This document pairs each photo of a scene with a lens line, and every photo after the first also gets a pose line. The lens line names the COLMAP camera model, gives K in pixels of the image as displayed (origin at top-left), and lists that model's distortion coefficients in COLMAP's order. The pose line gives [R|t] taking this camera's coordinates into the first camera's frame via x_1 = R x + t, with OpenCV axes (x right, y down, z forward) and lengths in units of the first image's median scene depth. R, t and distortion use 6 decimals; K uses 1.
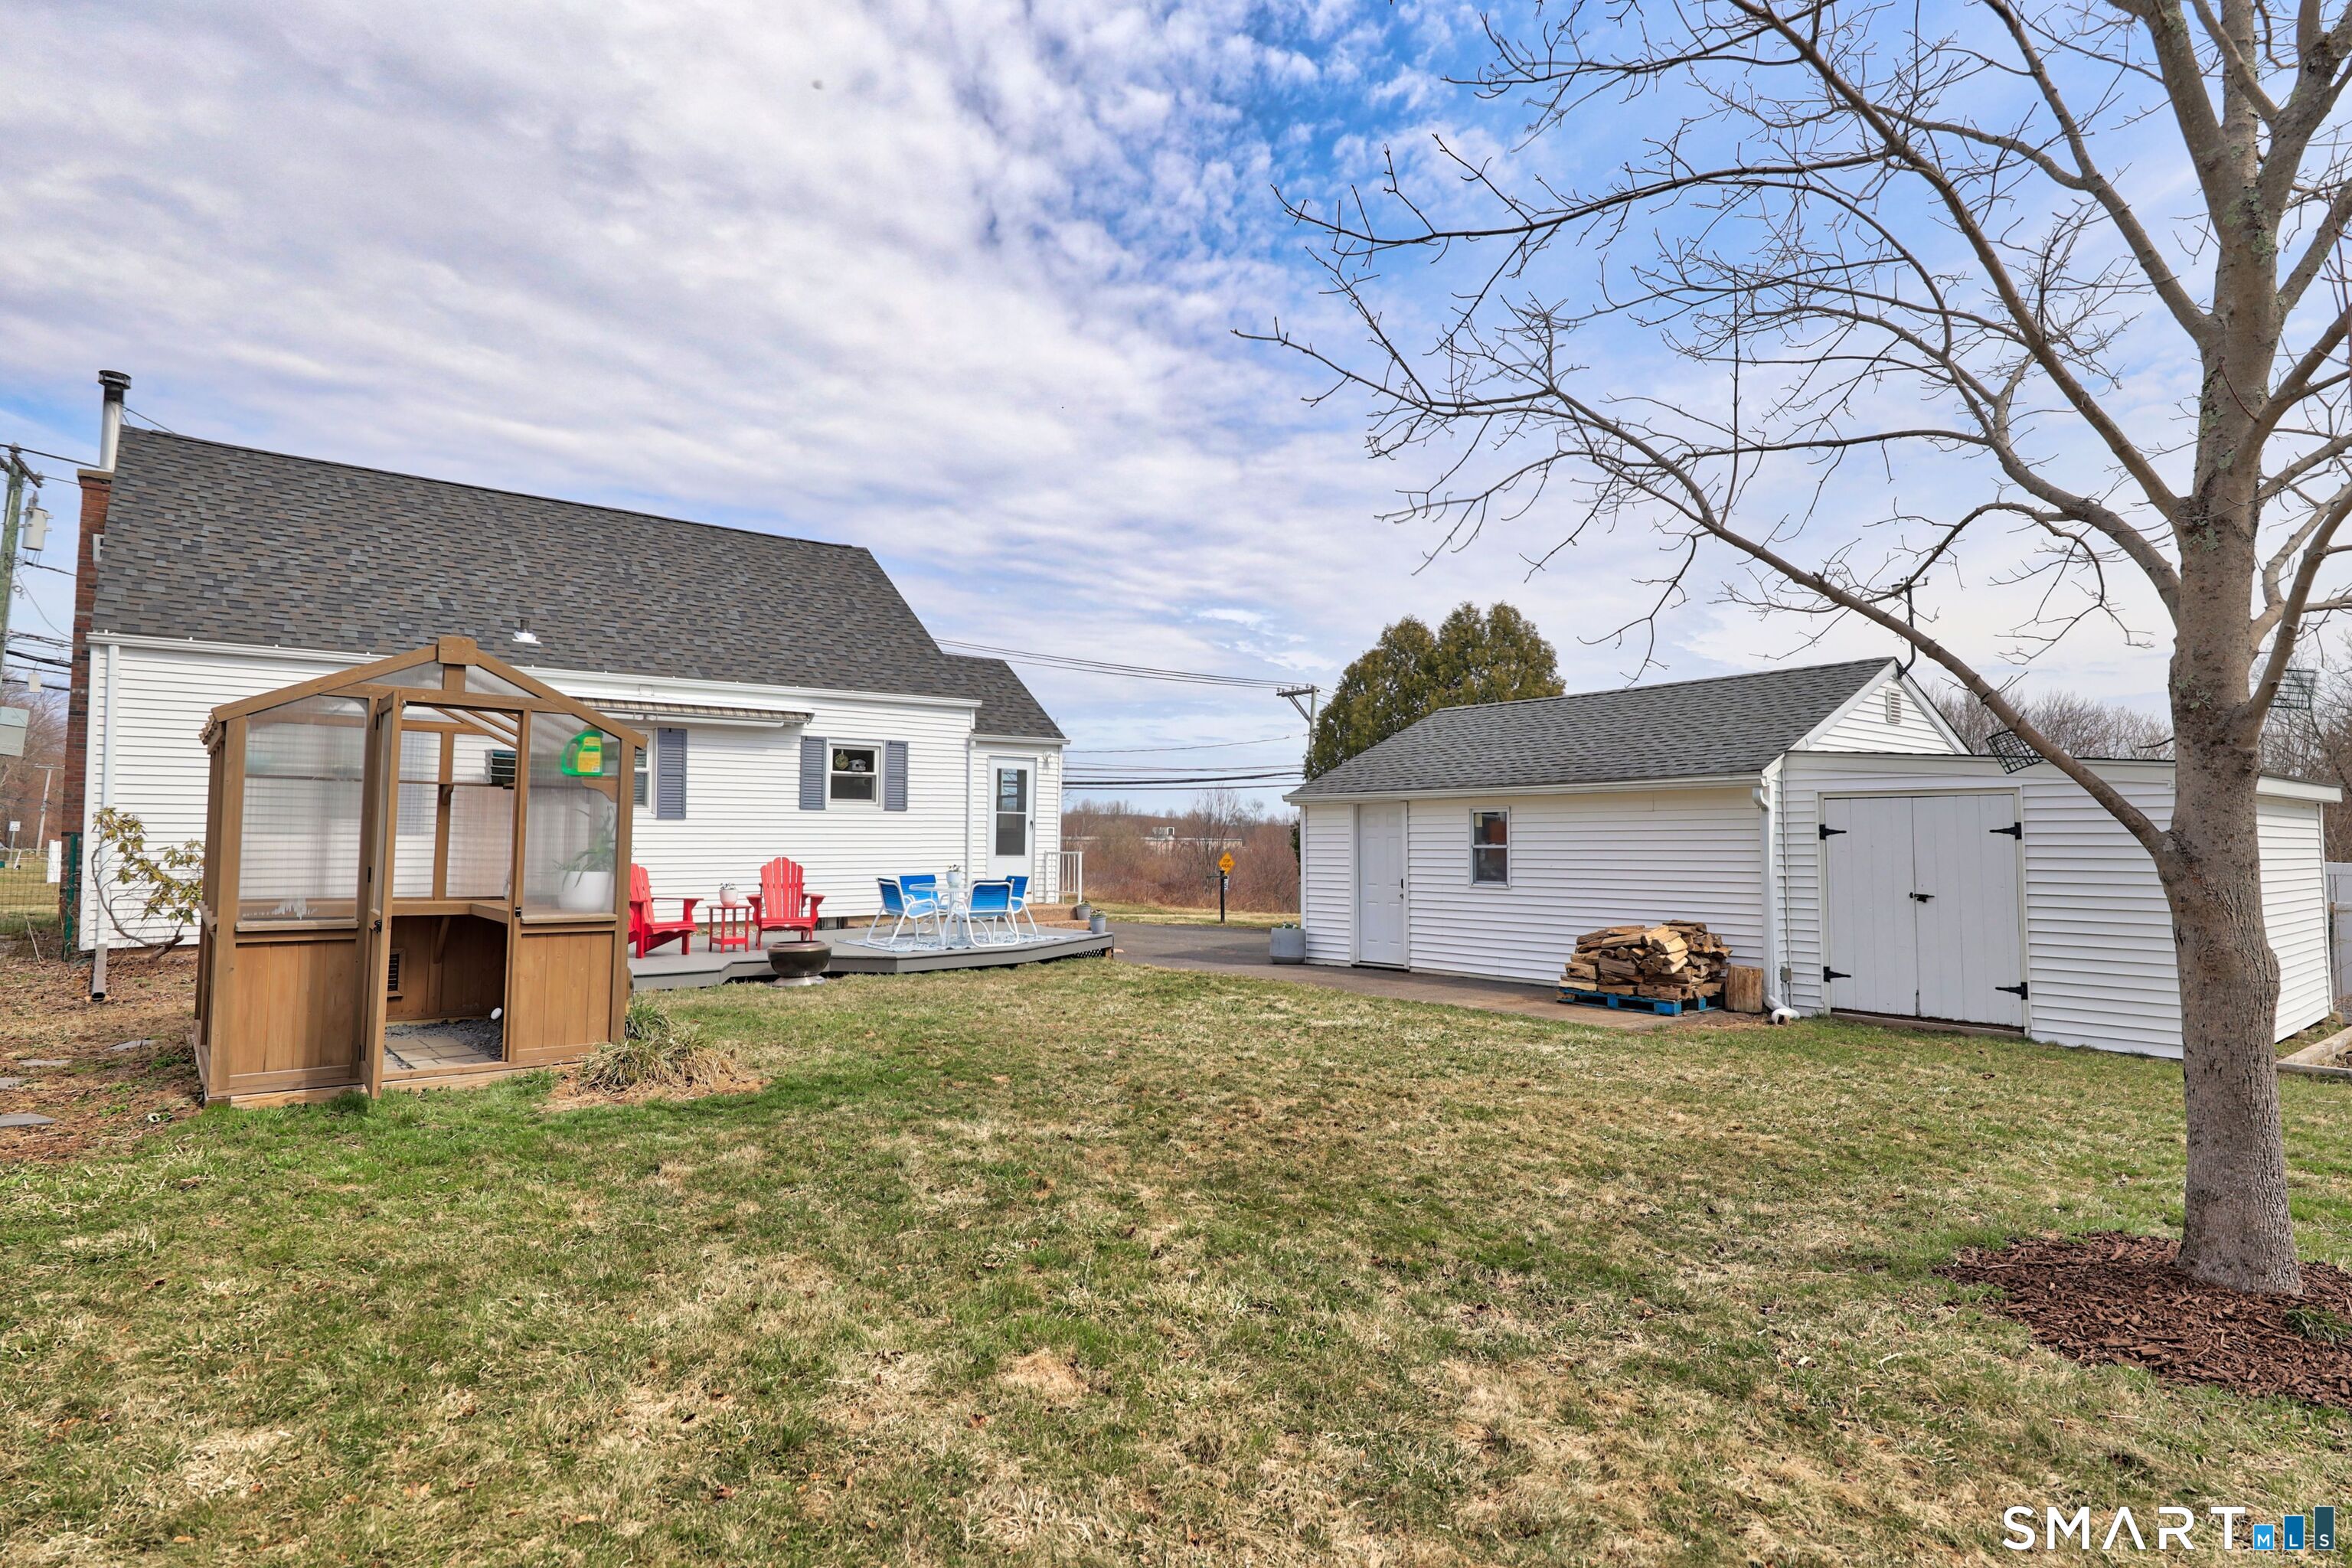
lens RADIAL K [[1205.6, 0, 1177.6], [0, 1205.6, 781.9], [0, 0, 1]] dist [0.001729, 0.000359]
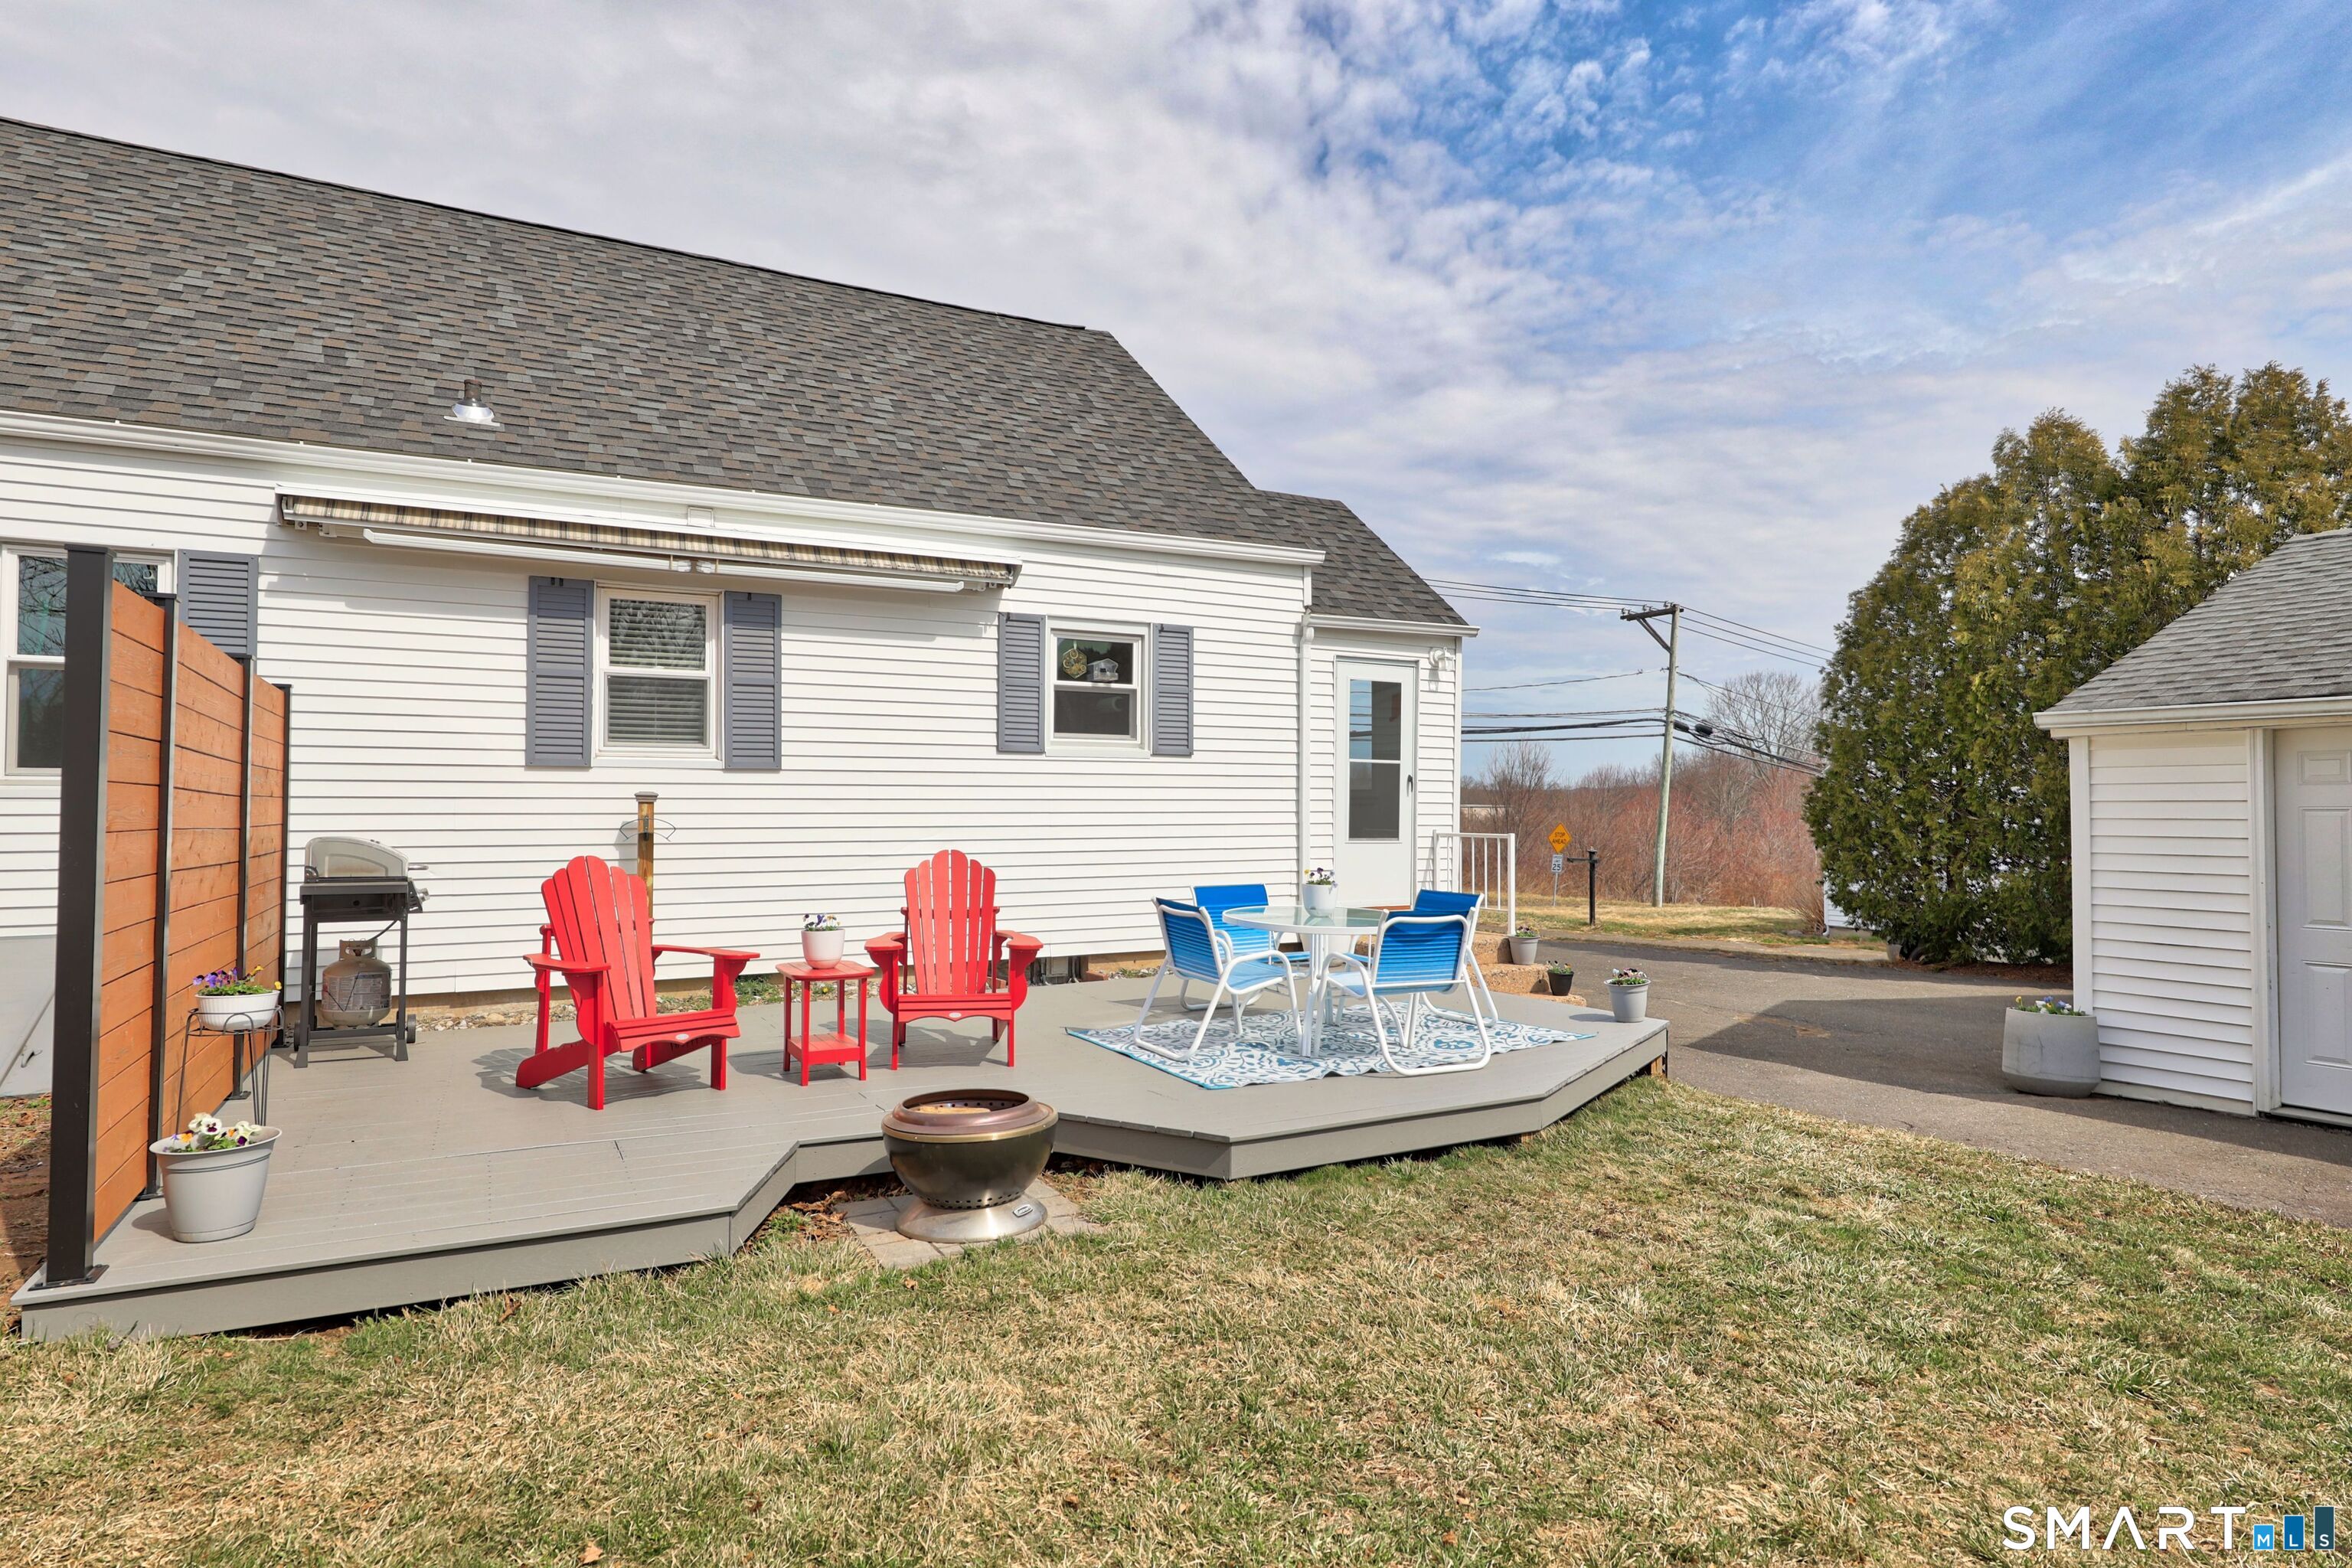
lens RADIAL K [[1316.8, 0, 1182.8], [0, 1316.8, 781.1], [0, 0, 1]] dist [-0.001930, -0.000256]
pose [[0.982570, -0.002776, -0.185873, -0.122702], [0.008025, 0.999590, 0.027493, 0.019066], [0.185721, -0.028505, 0.982189, 0.434124]]
